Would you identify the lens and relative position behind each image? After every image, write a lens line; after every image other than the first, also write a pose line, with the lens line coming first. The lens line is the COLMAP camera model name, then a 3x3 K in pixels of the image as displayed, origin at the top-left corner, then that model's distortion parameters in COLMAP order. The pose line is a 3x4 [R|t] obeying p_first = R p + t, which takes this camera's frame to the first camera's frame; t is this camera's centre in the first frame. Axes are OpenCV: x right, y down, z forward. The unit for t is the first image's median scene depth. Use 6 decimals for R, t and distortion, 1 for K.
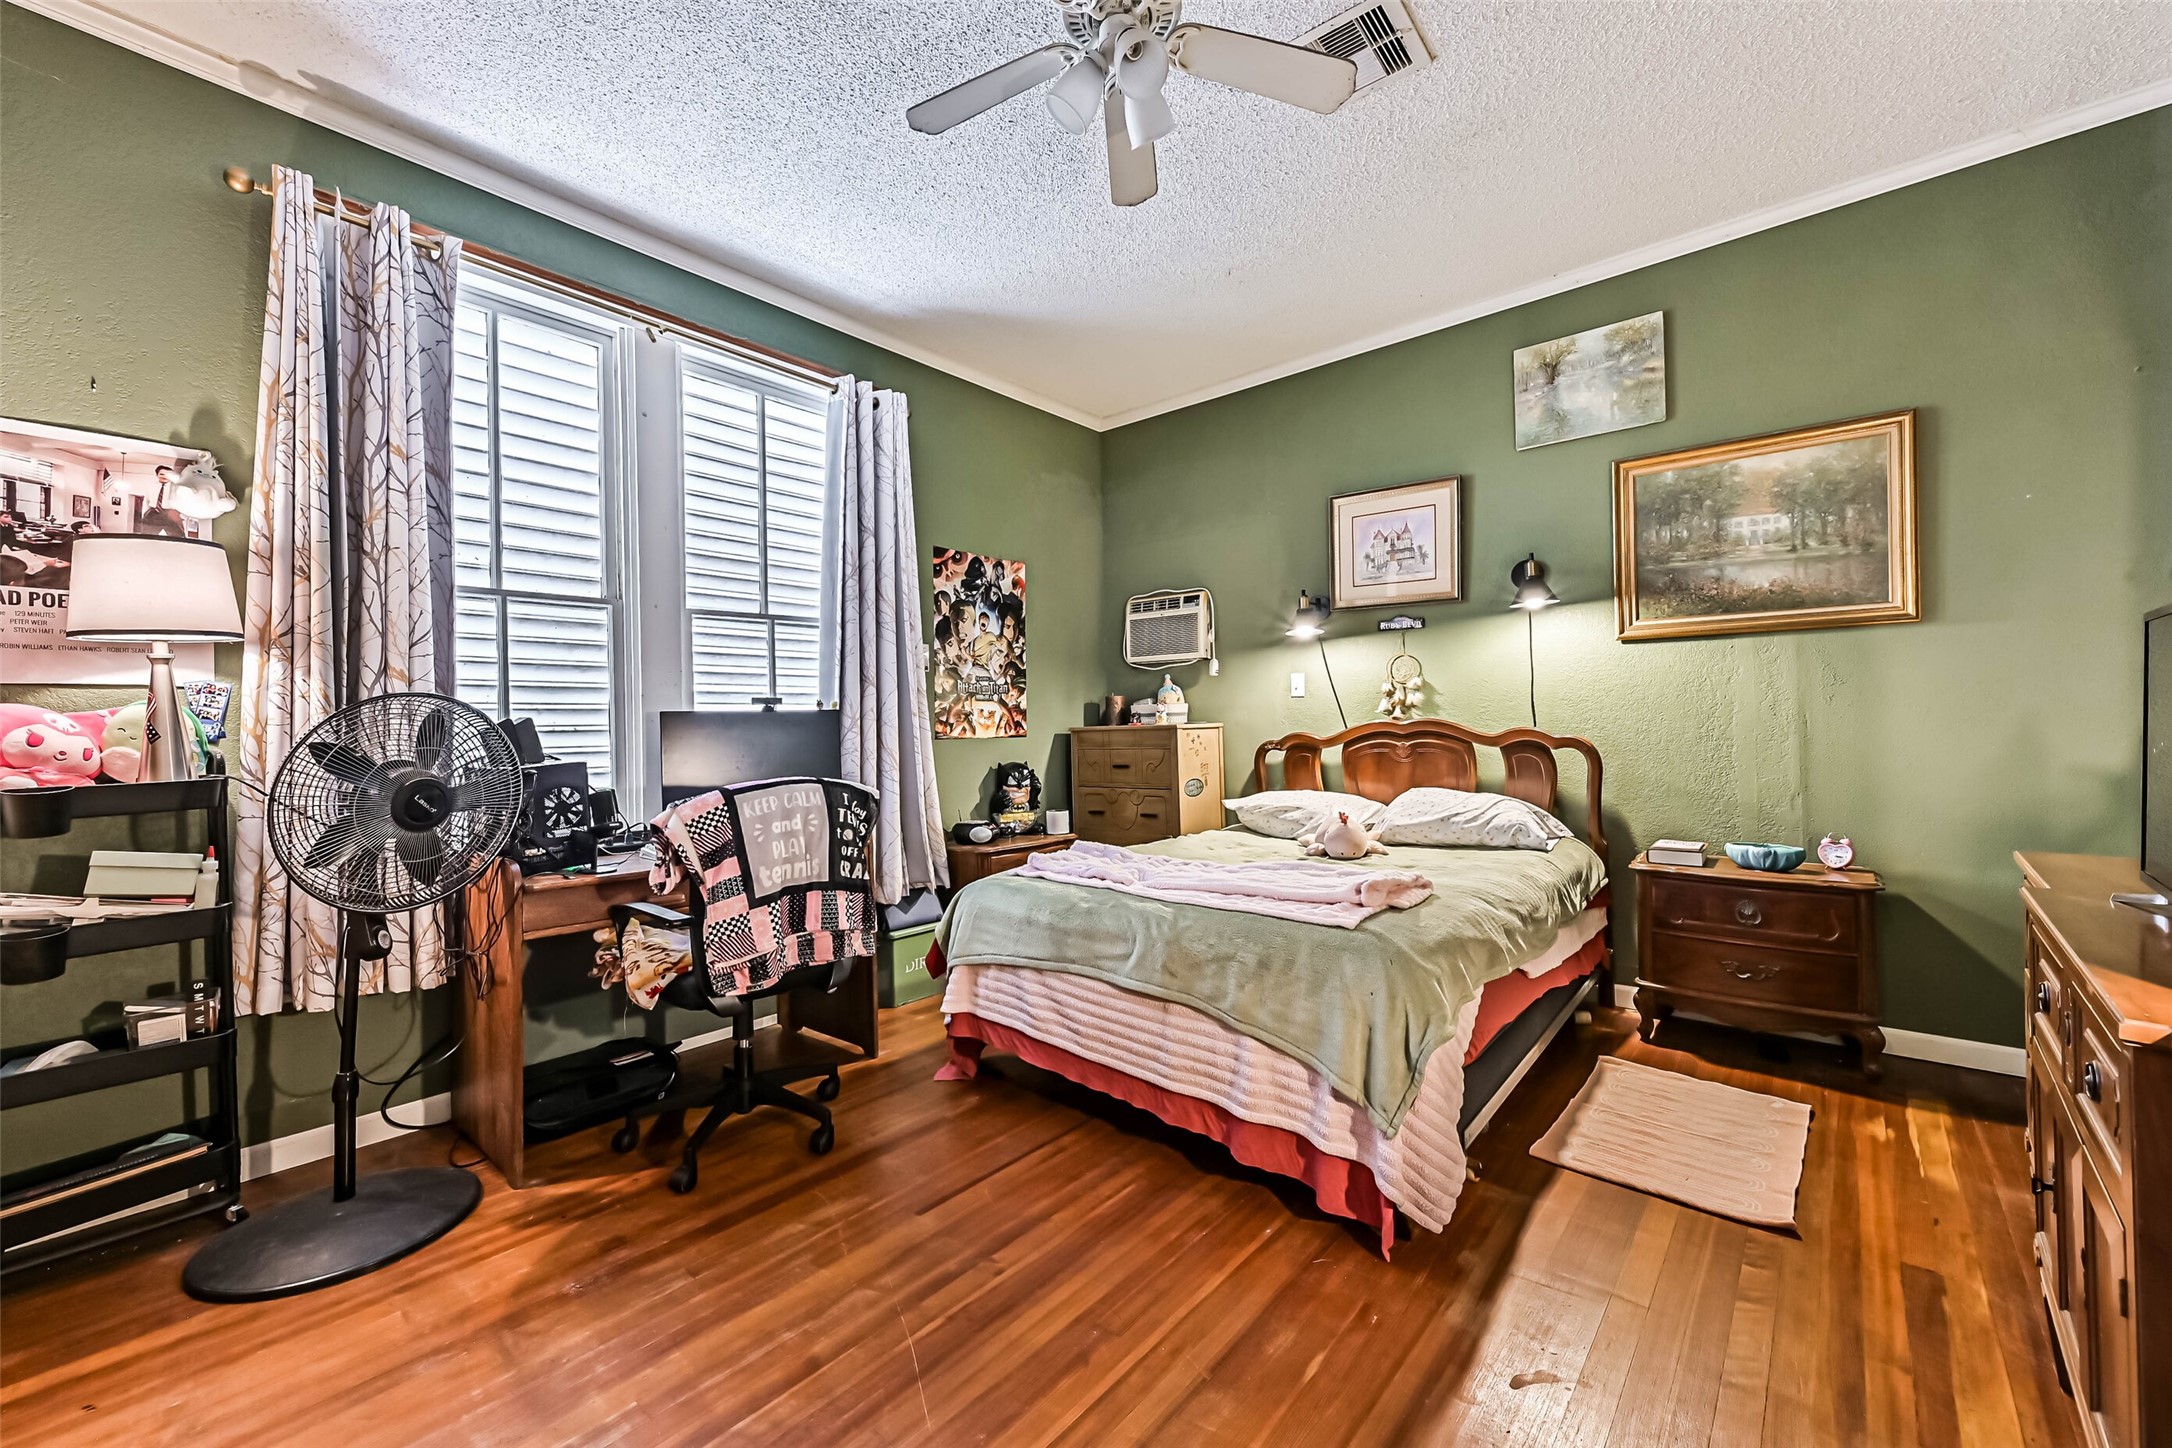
lens RADIAL K [[853.8, 0, 1091.1], [0, 853.8, 725.4], [0, 0, 1]] dist [0.013465, -0.001815]
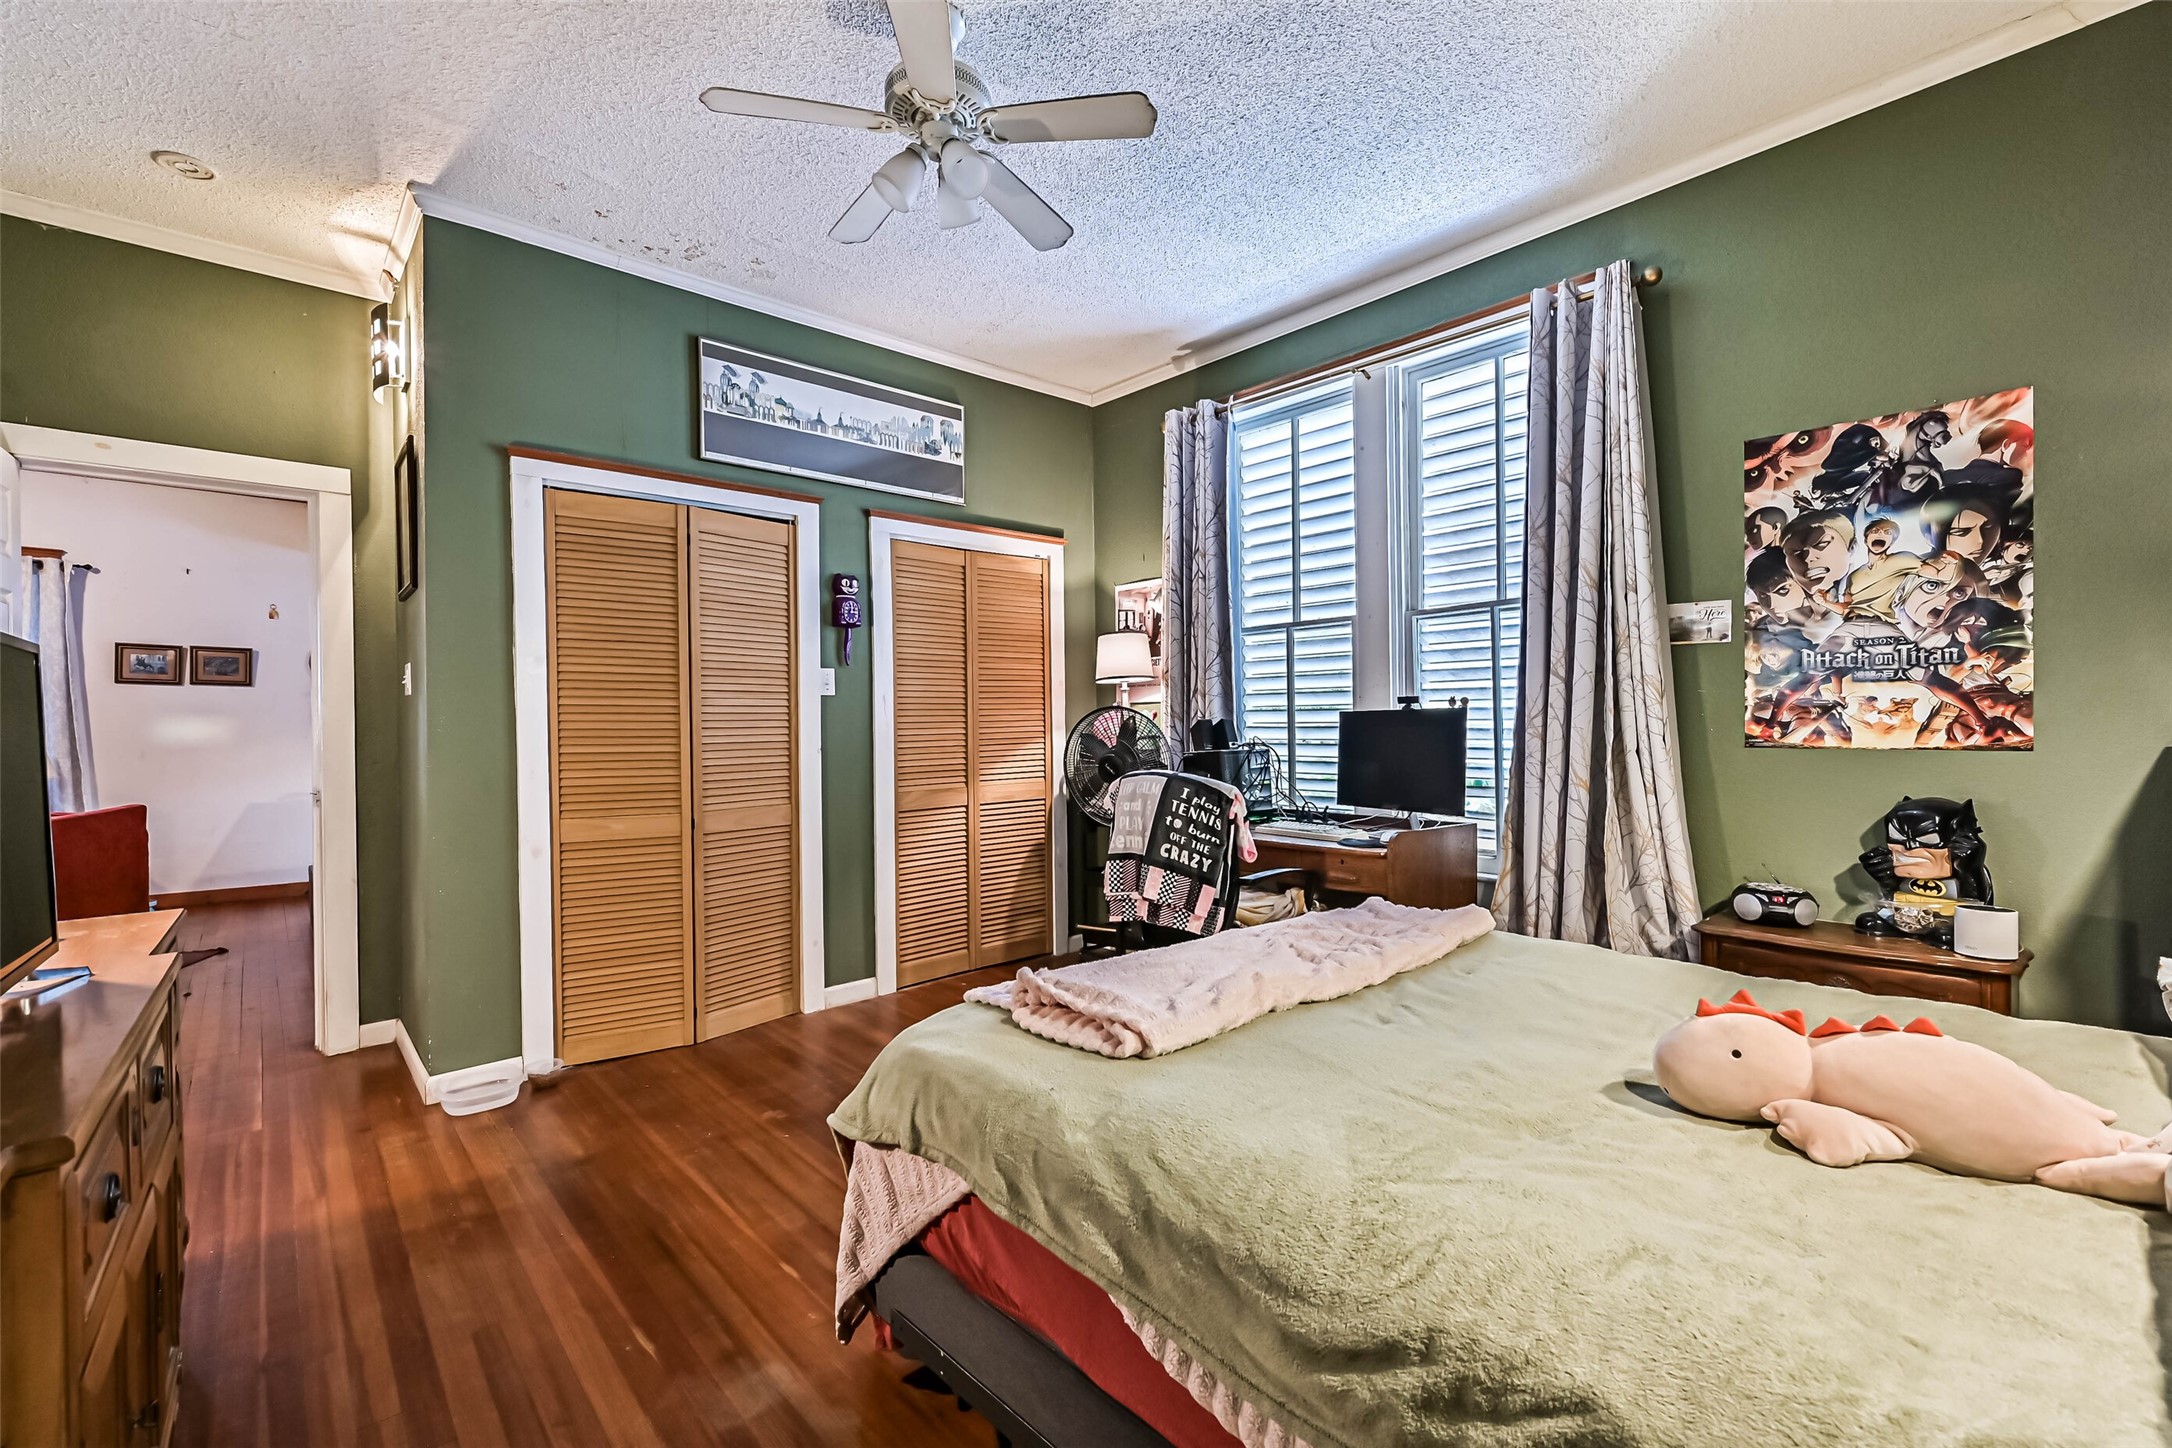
lens RADIAL K [[941.9, 0, 1098.3], [0, 941.9, 724.0], [0, 0, 1]] dist [0.003762, 0.000469]
pose [[-0.130935, 0.017089, -0.991244, 0.556120], [0.009349, 0.999828, 0.016002, -0.015964], [0.991347, -0.007172, -0.131073, 0.594086]]
